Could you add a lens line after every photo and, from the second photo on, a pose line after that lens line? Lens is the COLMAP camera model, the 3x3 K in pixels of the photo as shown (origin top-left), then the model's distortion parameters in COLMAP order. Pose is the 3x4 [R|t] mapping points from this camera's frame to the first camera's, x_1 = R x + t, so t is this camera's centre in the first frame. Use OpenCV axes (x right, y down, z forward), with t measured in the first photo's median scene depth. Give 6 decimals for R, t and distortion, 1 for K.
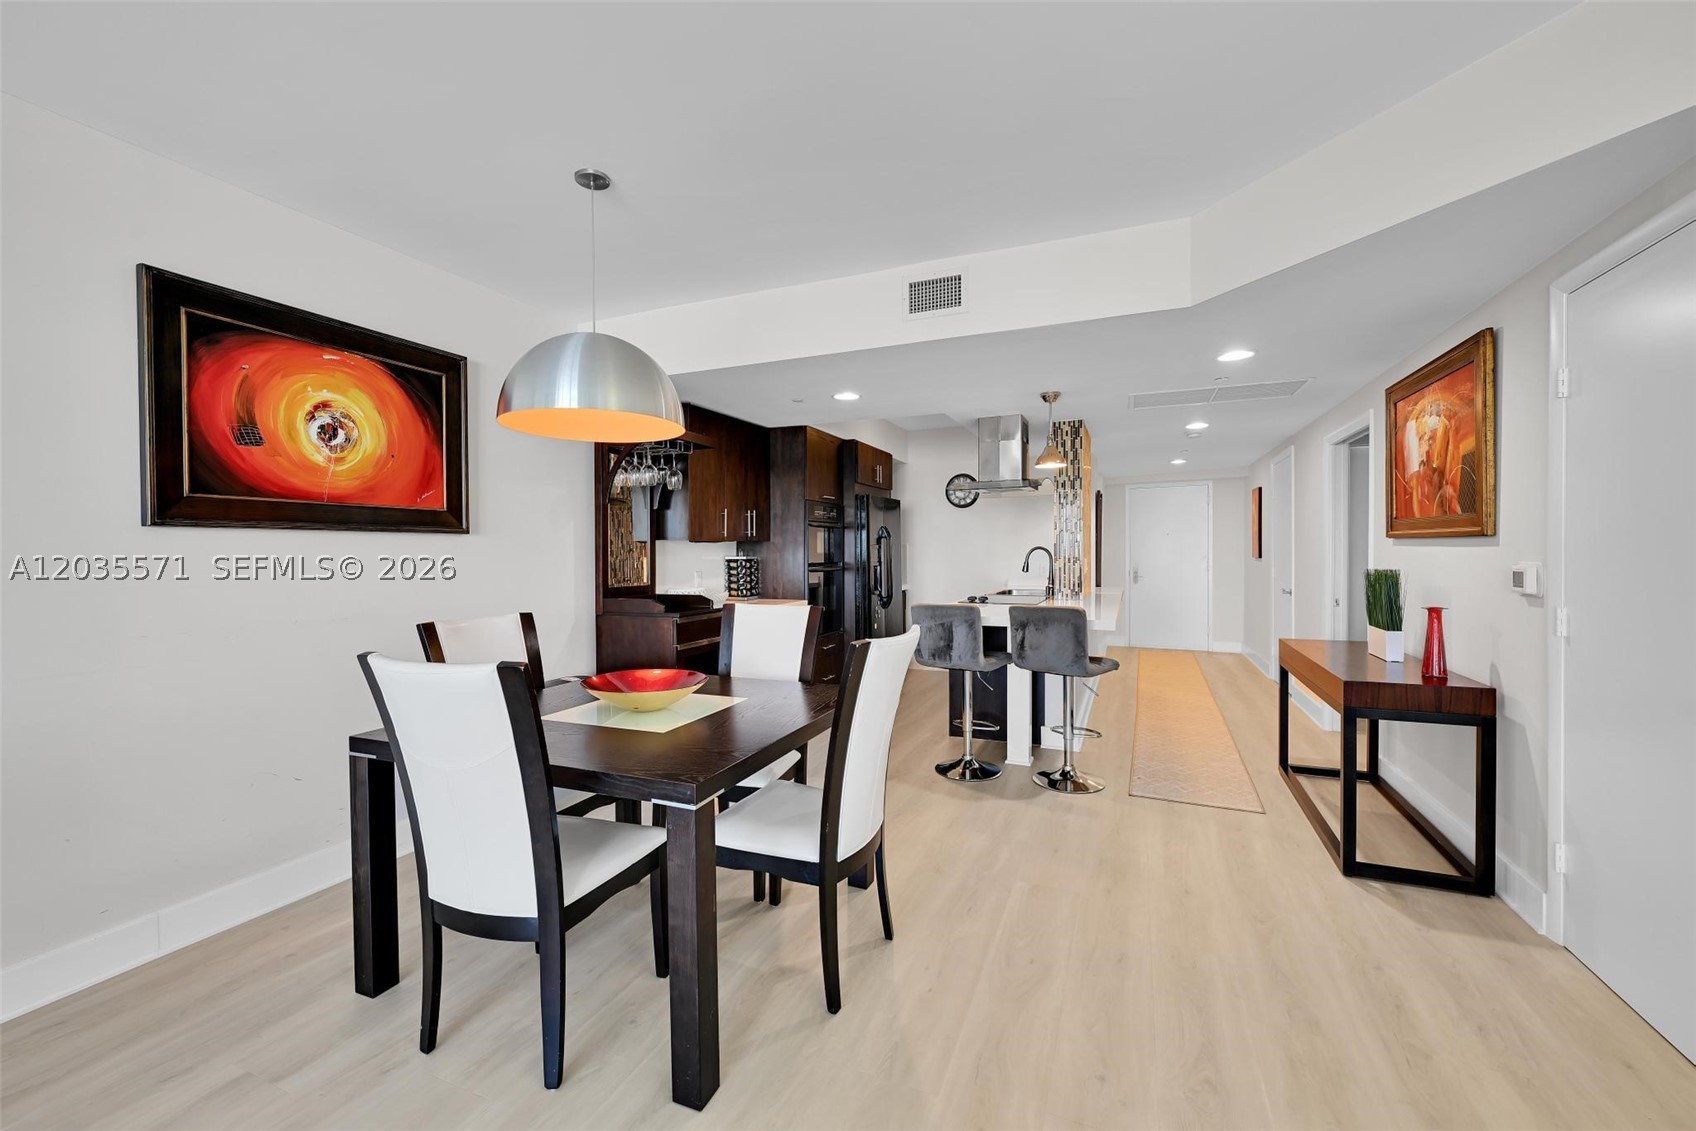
lens RADIAL K [[694.9, 0, 825.5], [0, 694.9, 556.3], [0, 0, 1]] dist [-0.001361, -0.000027]
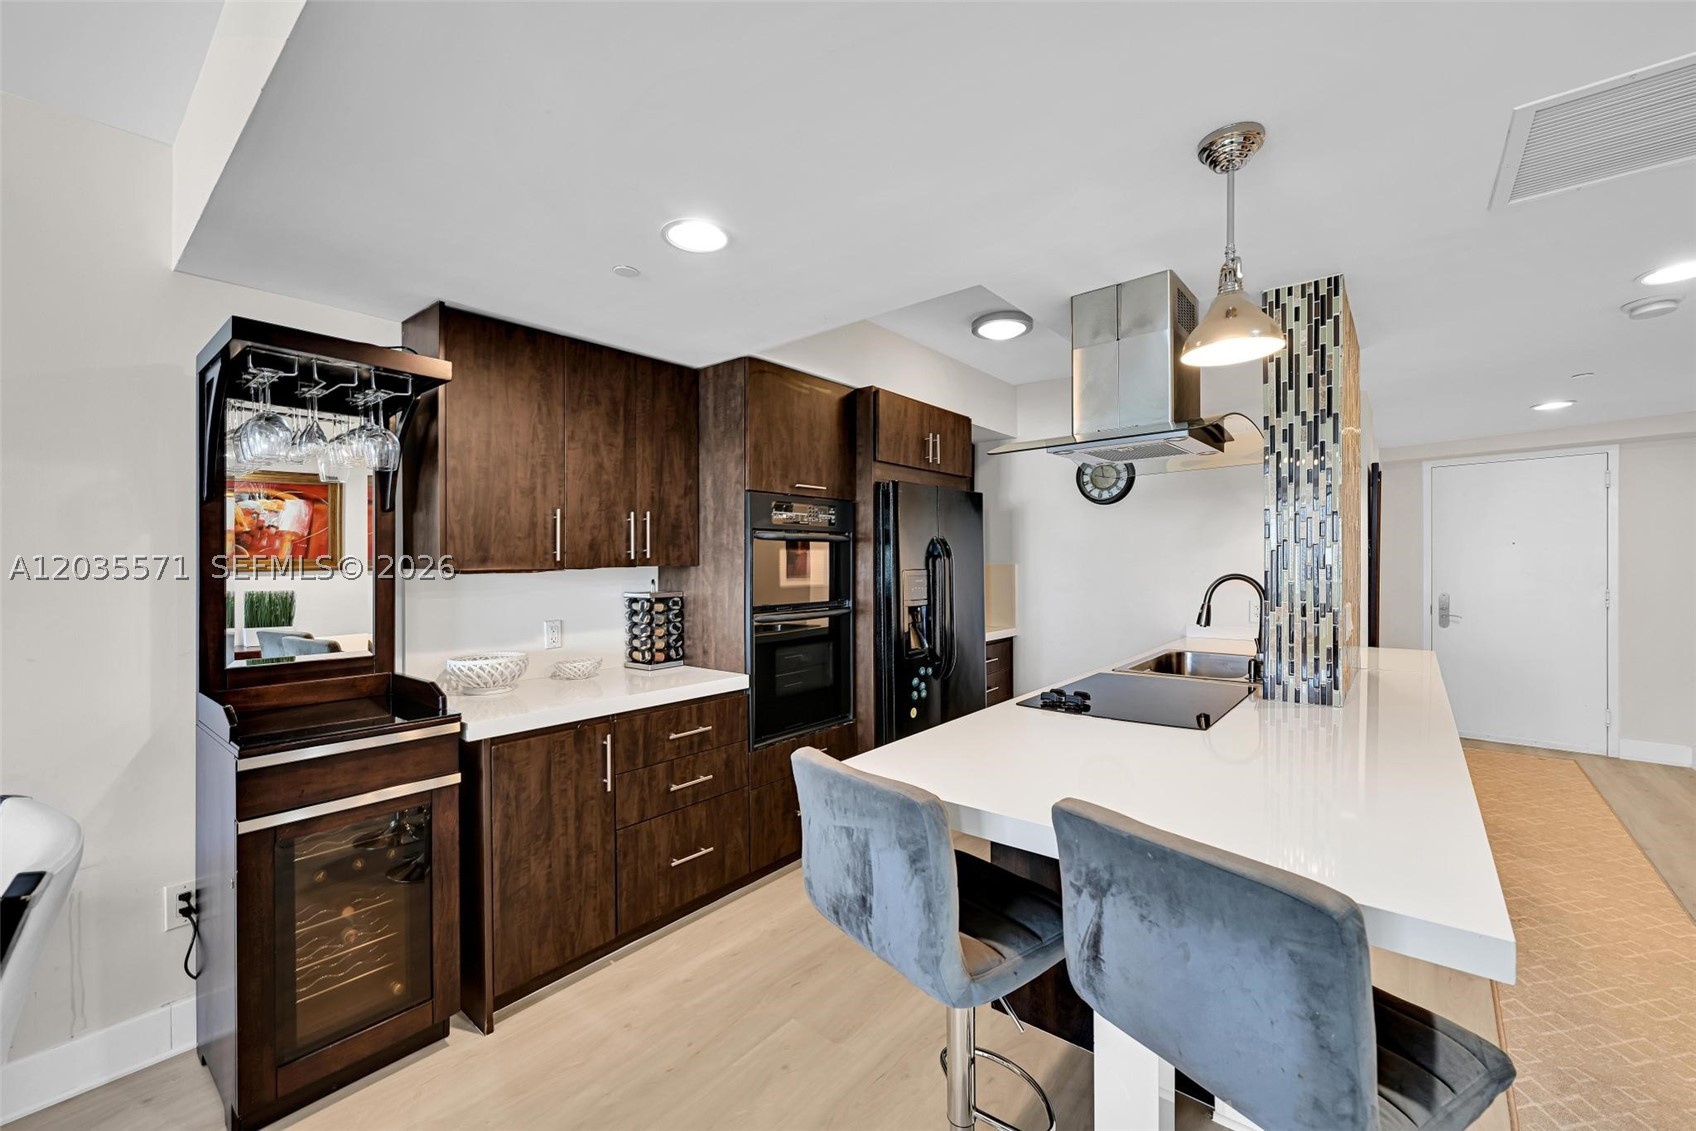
lens RADIAL K [[671.3, 0, 840.4], [0, 671.3, 566.4], [0, 0, 1]] dist [0.001682, 0.000206]
pose [[0.960152, -0.002050, -0.279472, 0.185743], [0.001331, 0.999995, -0.002762, -0.019506], [0.279477, 0.002279, 0.960150, 0.505346]]
